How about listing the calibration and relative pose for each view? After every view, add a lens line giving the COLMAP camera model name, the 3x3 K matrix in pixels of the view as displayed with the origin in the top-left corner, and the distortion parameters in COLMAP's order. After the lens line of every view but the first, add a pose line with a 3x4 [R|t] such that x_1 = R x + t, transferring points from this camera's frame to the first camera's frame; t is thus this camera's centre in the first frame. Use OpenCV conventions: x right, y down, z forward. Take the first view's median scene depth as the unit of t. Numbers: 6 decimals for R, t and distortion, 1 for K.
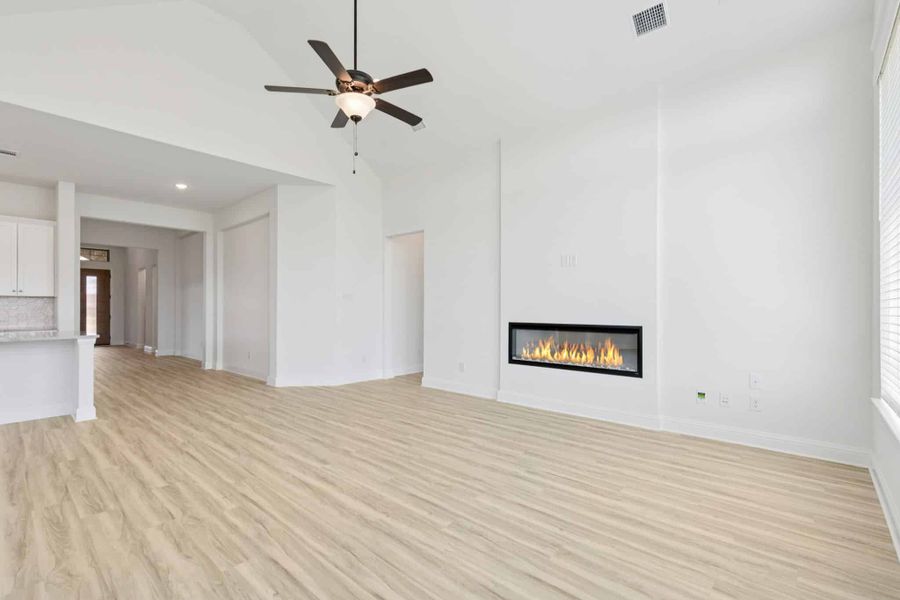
lens RADIAL K [[406.9, 0, 448.0], [0, 406.9, 306.5], [0, 0, 1]] dist [0.003455, 0.000343]
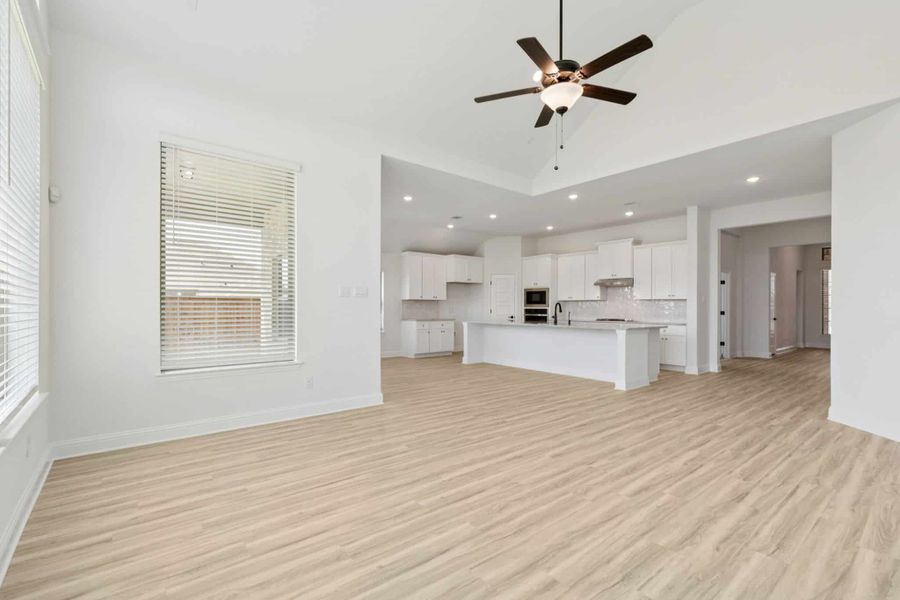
lens RADIAL K [[406.9, 0, 448.0], [0, 406.9, 306.5], [0, 0, 1]] dist [0.003455, 0.000343]
pose [[-0.152159, -0.001697, -0.988355, 0.618624], [-0.001770, 0.999997, -0.001445, 0.002705], [0.988355, 0.001529, -0.152161, 0.714292]]
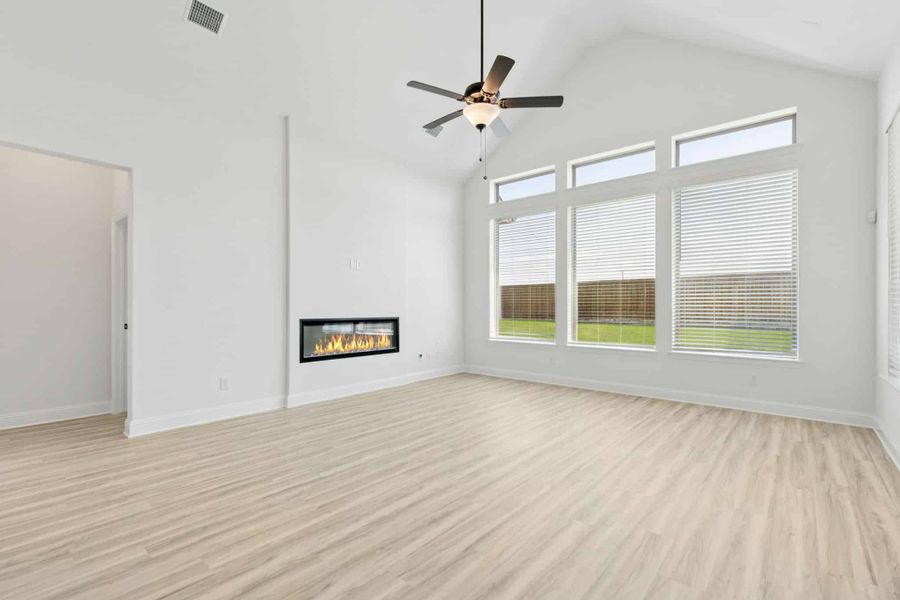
lens RADIAL K [[406.9, 0, 448.0], [0, 406.9, 306.5], [0, 0, 1]] dist [0.003455, 0.000343]
pose [[-0.022218, 0.003064, 0.999748, -1.053888], [-0.005095, 0.999982, -0.003178, 0.013291], [-0.999740, -0.005164, -0.022202, 0.899713]]
